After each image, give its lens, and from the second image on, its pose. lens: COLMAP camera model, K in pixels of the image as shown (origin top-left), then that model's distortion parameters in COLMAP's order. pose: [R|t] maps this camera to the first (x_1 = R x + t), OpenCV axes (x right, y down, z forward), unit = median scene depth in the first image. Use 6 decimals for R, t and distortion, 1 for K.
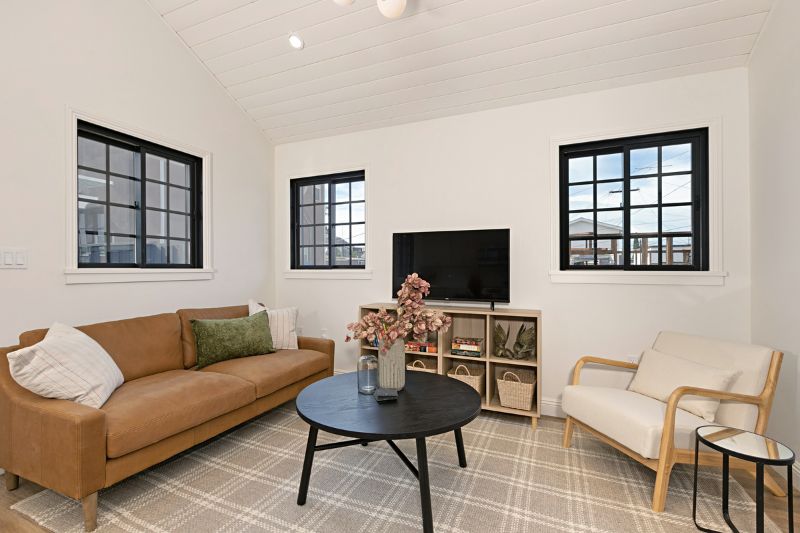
lens RADIAL K [[361.5, 0, 399.3], [0, 361.5, 269.2], [0, 0, 1]] dist [0.008270, -0.002344]
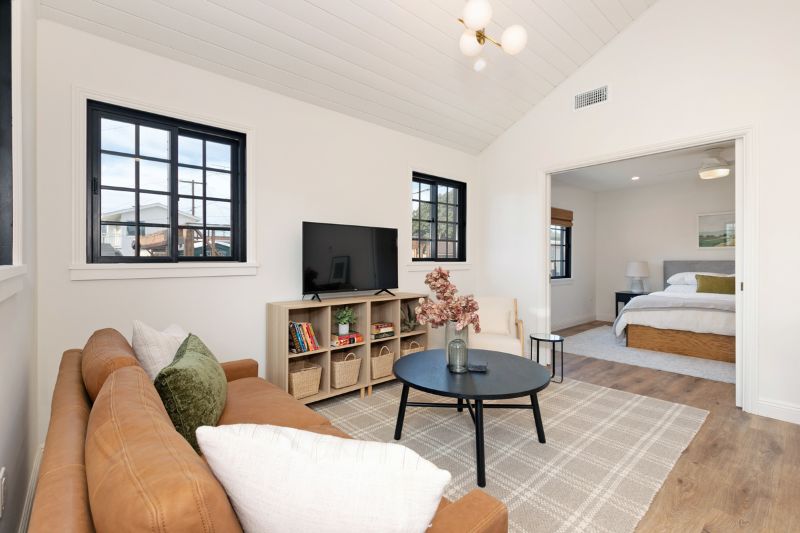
lens RADIAL K [[361.5, 0, 390.8], [0, 361.5, 260.0], [0, 0, 1]] dist [0.008270, -0.002344]
pose [[0.430586, -0.005193, 0.902535, -0.858902], [-0.001587, 0.999978, 0.006511, -0.012793], [-0.902548, -0.004236, 0.430568, 0.501330]]
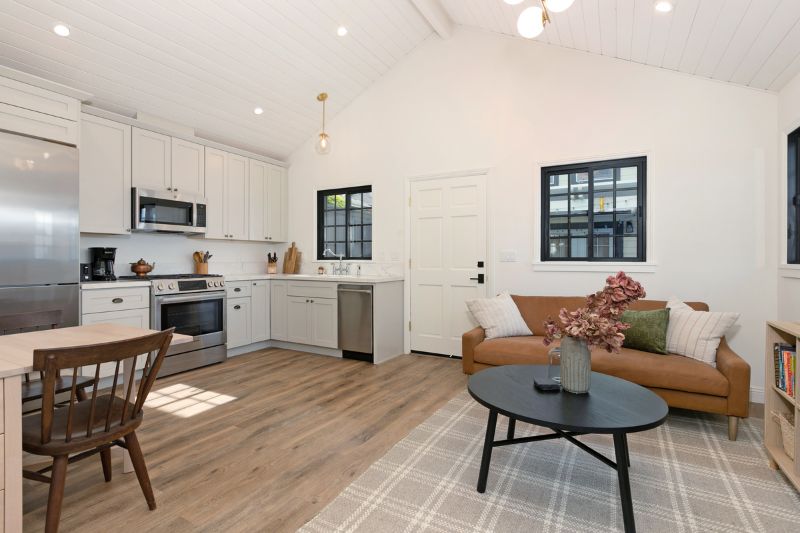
lens RADIAL K [[389.1, 0, 399.6], [0, 389.1, 261.3], [0, 0, 1]] dist [-0.003268, -0.000302]
pose [[-0.079582, 0.004405, -0.996819, 0.739525], [-0.002696, 0.999986, 0.004635, -0.007228], [0.996825, 0.003057, -0.079569, 0.451807]]
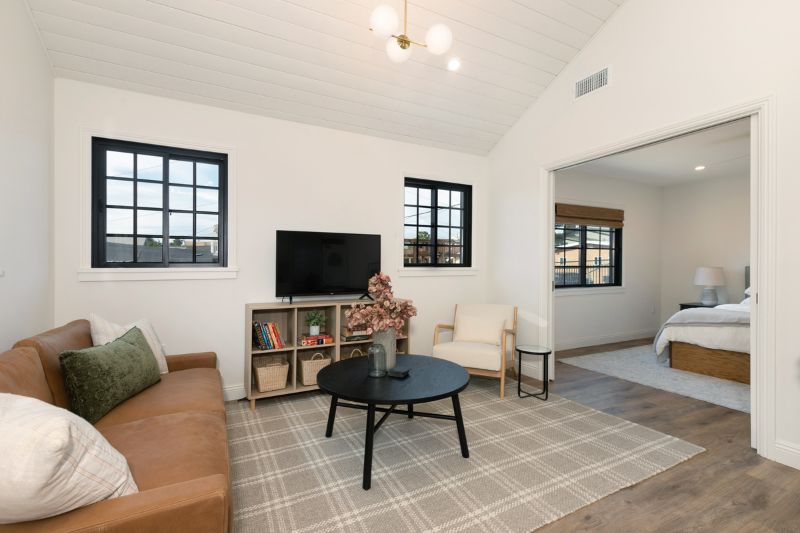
lens RADIAL K [[361.5, 0, 389.2], [0, 361.5, 265.2], [0, 0, 1]] dist [0.008270, -0.002344]
pose [[0.636069, -0.004728, 0.771618, -0.678527], [-0.001425, 0.999972, 0.007303, -0.014684], [-0.771631, -0.005745, 0.636044, 0.174411]]
